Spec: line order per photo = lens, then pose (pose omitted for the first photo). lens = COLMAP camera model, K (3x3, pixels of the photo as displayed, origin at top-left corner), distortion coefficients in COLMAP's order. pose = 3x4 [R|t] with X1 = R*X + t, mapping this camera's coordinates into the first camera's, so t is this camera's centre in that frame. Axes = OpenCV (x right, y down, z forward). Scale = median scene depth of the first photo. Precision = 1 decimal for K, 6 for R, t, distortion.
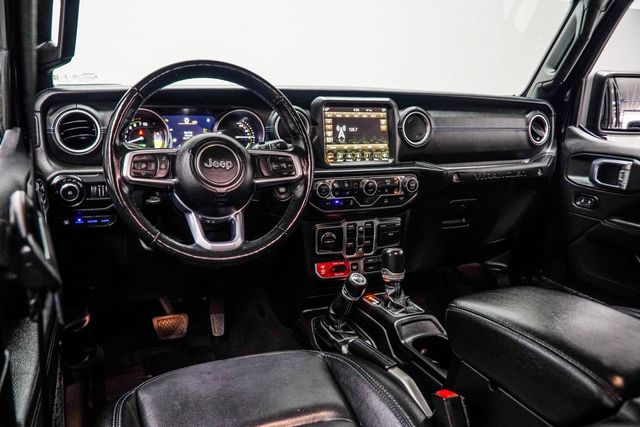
lens RADIAL K [[501.3, 0, 299.4], [0, 501.3, 216.8], [0, 0, 1]] dist [0.003007, -0.013412]
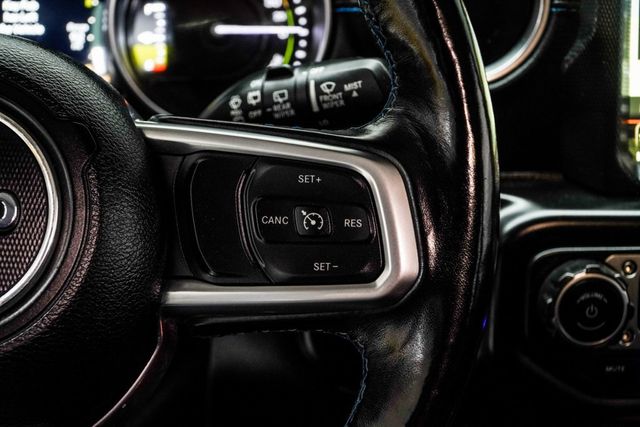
lens RADIAL K [[1222.1, 0, 314.4], [0, 1222.1, 209.1], [0, 0, 1]] dist [-0.139865, 0.000000]
pose [[0.955417, 0.077950, -0.284785, 0.077031], [-0.068635, 0.996734, 0.042559, -0.106145], [0.287172, -0.021115, 0.957646, 0.494782]]
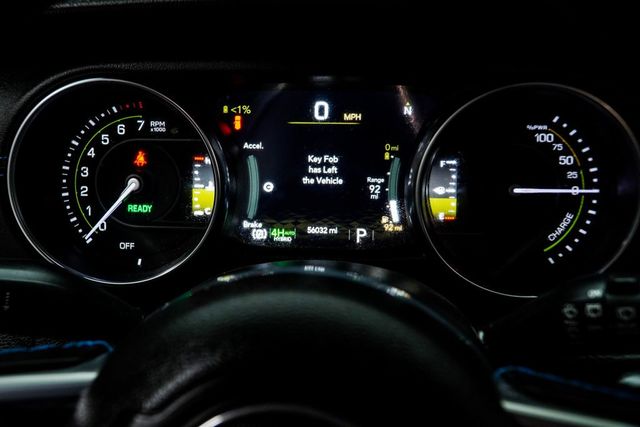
lens RADIAL K [[760.4, 0, 320.1], [0, 760.4, 212.7], [0, 0, 1]] dist [-0.005103, 0.000000]
pose [[0.892559, 0.122024, -0.434108, -0.052966], [-0.081115, 0.990435, 0.111624, -0.182821], [0.443576, -0.064418, 0.893919, 0.650964]]
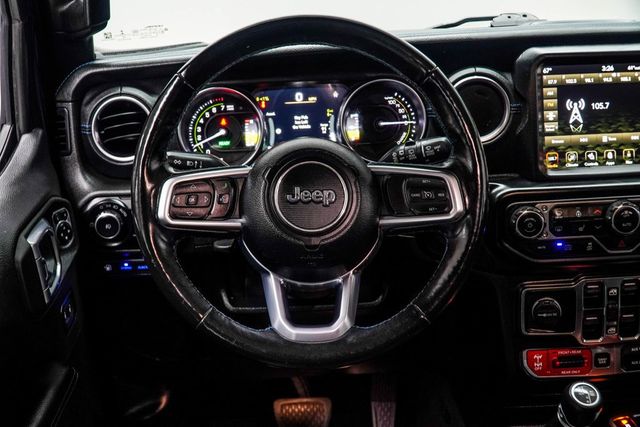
lens RADIAL K [[893.3, 0, 312.5], [0, 893.3, 201.2], [0, 0, 1]] dist [-0.083409, 0.000000]
pose [[0.928862, 0.033809, -0.368880, 0.181543], [-0.017597, 0.998729, 0.047227, -0.118598], [0.370008, -0.037376, 0.928276, 0.023309]]
